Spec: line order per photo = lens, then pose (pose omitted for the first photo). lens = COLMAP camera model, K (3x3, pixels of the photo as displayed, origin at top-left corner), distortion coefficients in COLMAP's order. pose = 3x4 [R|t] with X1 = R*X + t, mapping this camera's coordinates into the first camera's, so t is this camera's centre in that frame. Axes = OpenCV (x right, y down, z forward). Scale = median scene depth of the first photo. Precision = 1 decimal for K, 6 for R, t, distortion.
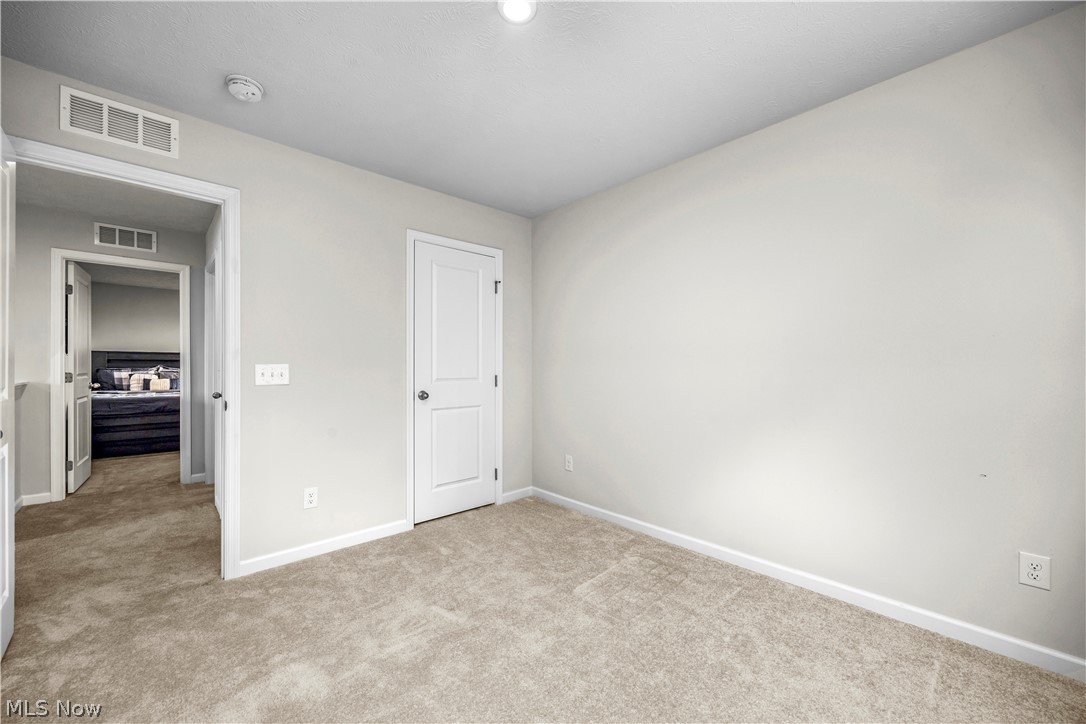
lens RADIAL K [[425.5, 0, 543.0], [0, 425.5, 362.0], [0, 0, 1]] dist [0.000882, -0.000078]
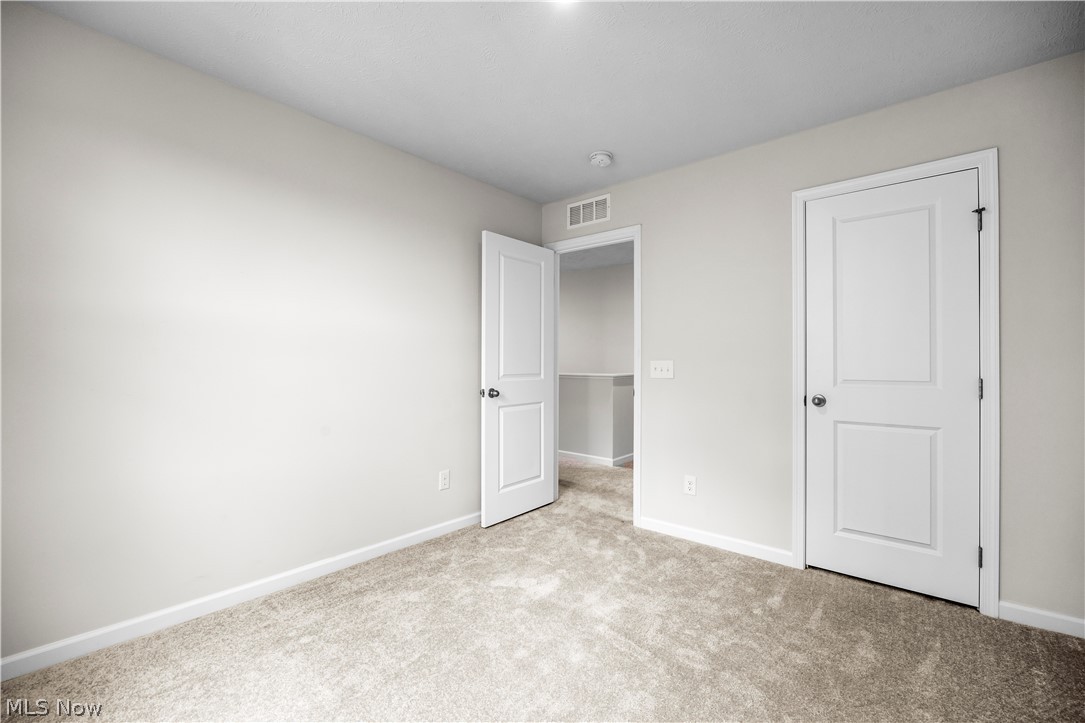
lens RADIAL K [[467.6, 0, 541.5], [0, 467.6, 354.5], [0, 0, 1]] dist [-0.001299, -0.000341]
pose [[0.108707, -0.013848, -0.993977, 0.608157], [0.014046, 0.999825, -0.012393, -0.001322], [0.993975, -0.012614, 0.108883, 0.517041]]
